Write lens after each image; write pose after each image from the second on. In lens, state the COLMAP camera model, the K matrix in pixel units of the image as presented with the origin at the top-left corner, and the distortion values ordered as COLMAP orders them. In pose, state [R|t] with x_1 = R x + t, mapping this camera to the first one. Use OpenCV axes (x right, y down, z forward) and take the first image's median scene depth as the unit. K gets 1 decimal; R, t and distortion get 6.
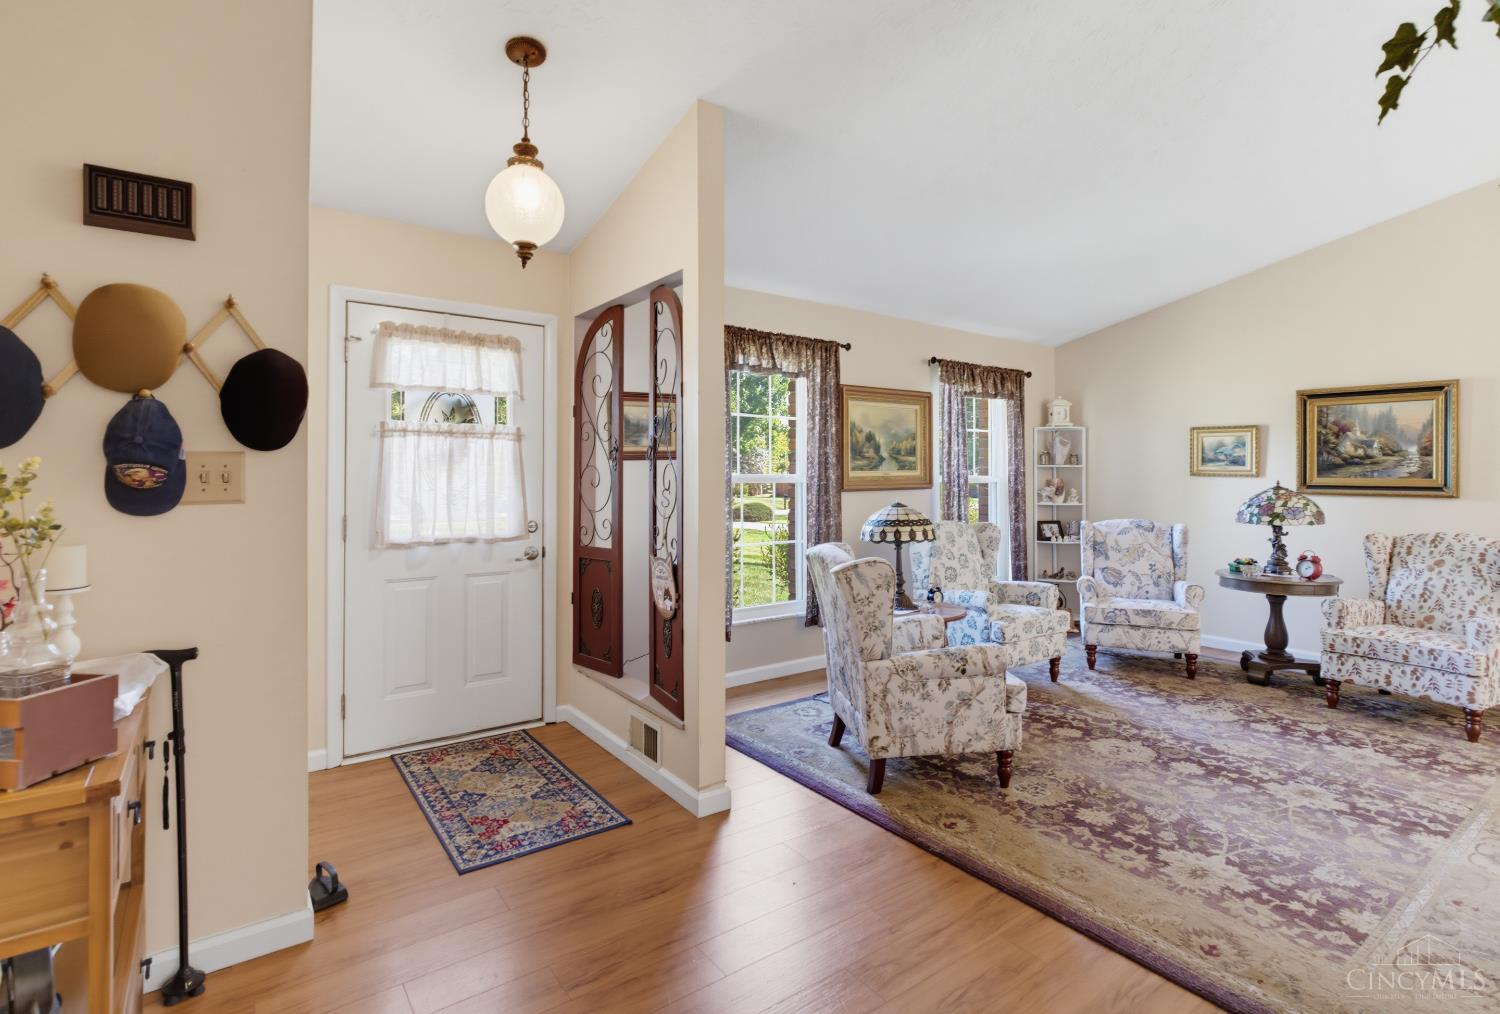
lens RADIAL K [[721.7, 0, 742.6], [0, 721.7, 472.0], [0, 0, 1]] dist [-0.011261, 0.004046]
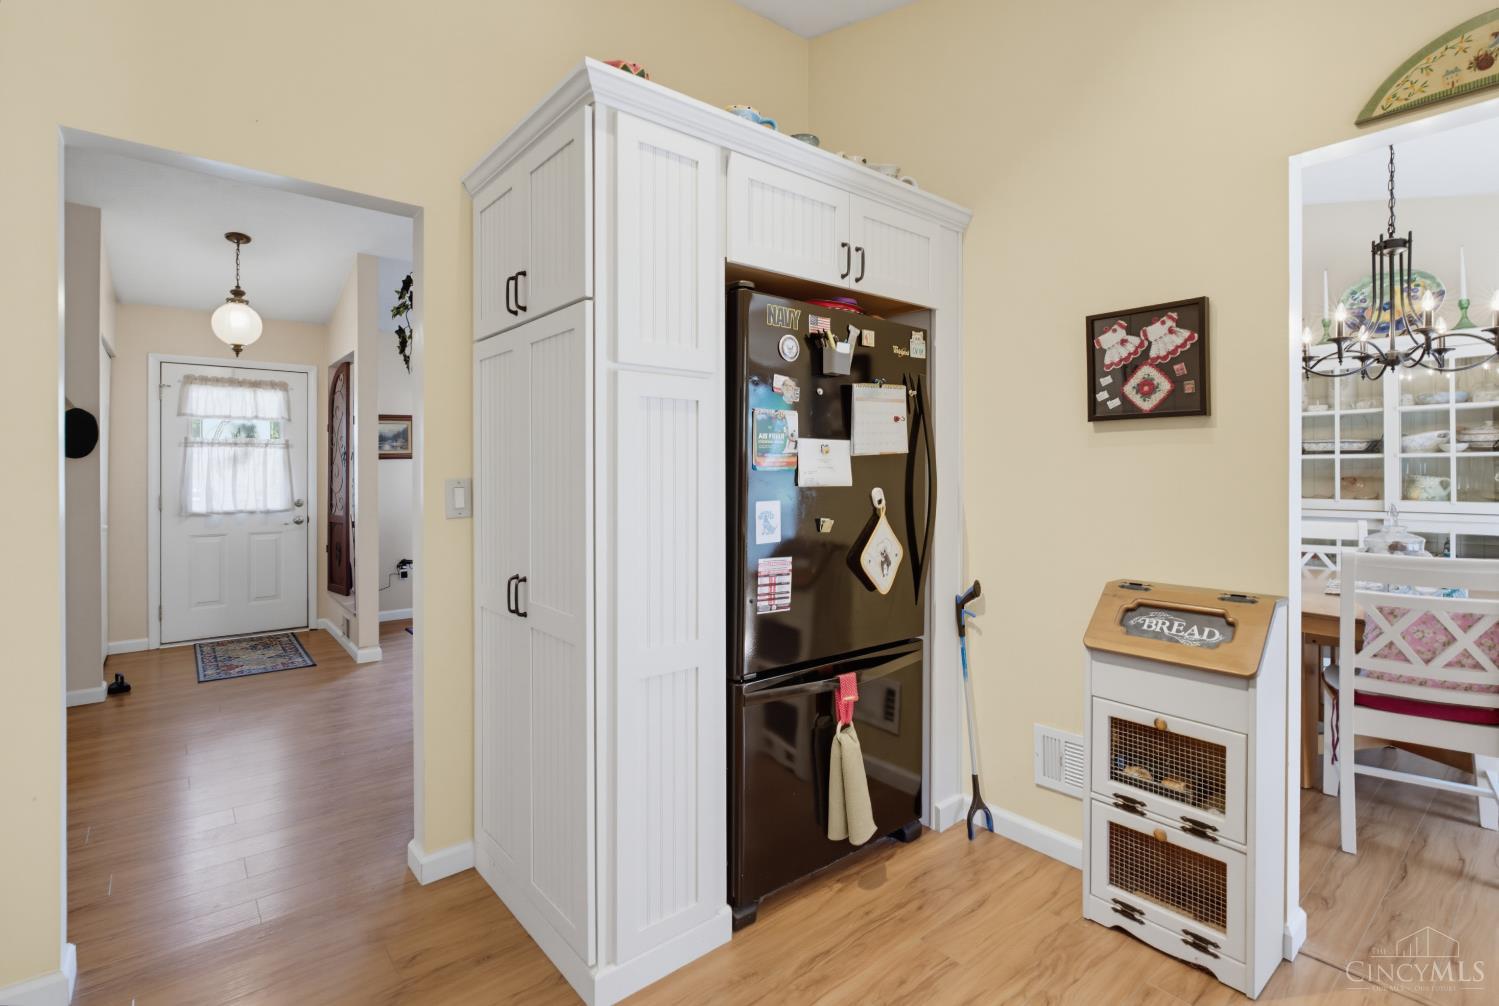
lens RADIAL K [[721.2, 0, 772.7], [0, 721.2, 475.2], [0, 0, 1]] dist [-0.011261, 0.004046]
pose [[0.997259, -0.005100, 0.073813, 0.632825], [0.003867, 0.999851, 0.016837, -0.007220], [-0.073888, -0.016506, 0.997130, -0.638516]]
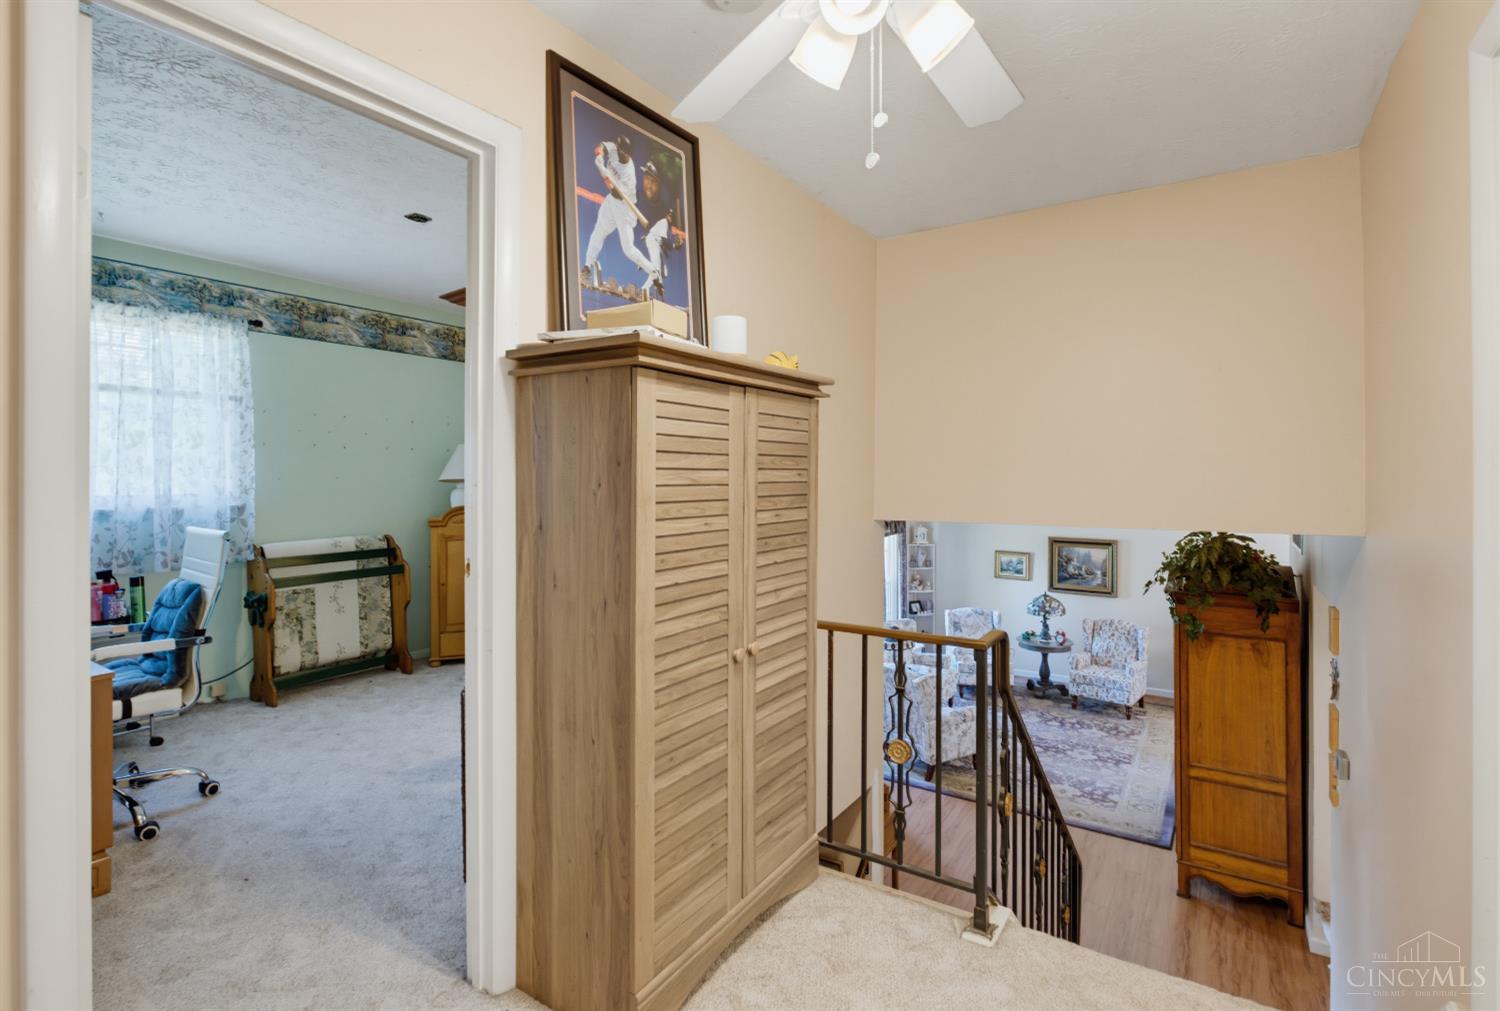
lens RADIAL K [[721.7, 0, 746.1], [0, 721.7, 476.0], [0, 0, 1]] dist [-0.011261, 0.004046]
pose [[0.934968, -0.001660, 0.354727, -0.883803], [-0.000332, 0.999985, 0.005554, -0.391177], [-0.354731, -0.005311, 0.934953, -0.670714]]
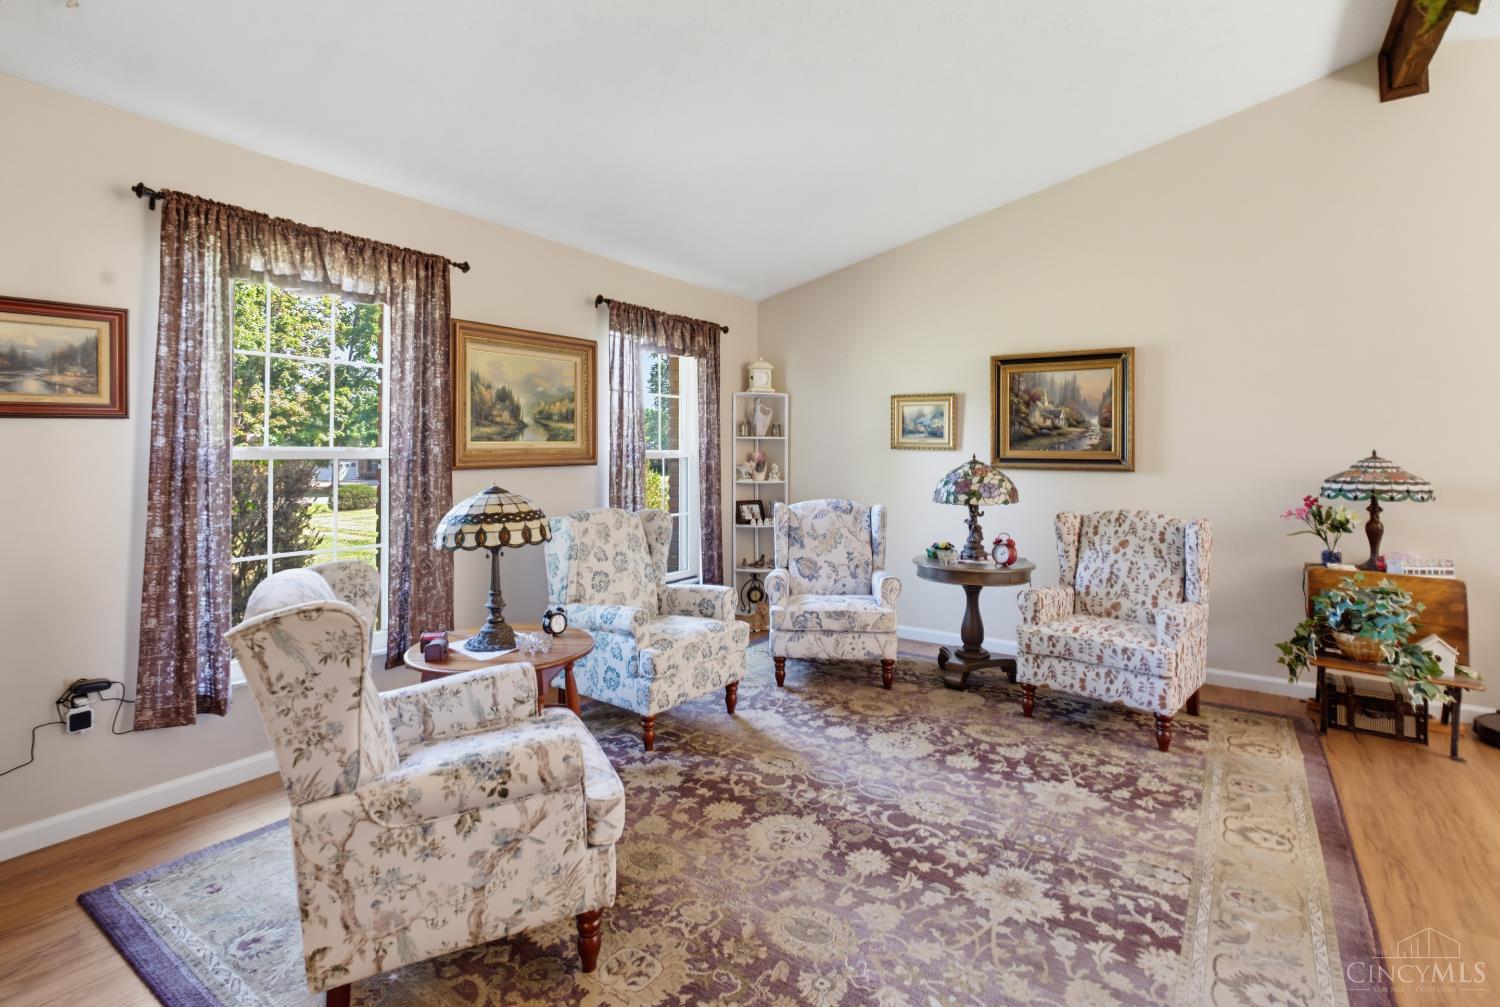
lens RADIAL K [[721.7, 0, 744.3], [0, 721.7, 443.6], [0, 0, 1]] dist [-0.011261, 0.004046]
pose [[0.943902, 0.003215, 0.330209, 0.233754], [-0.001355, 0.999982, -0.005862, 0.006531], [-0.330222, 0.005086, 0.943890, 0.322316]]
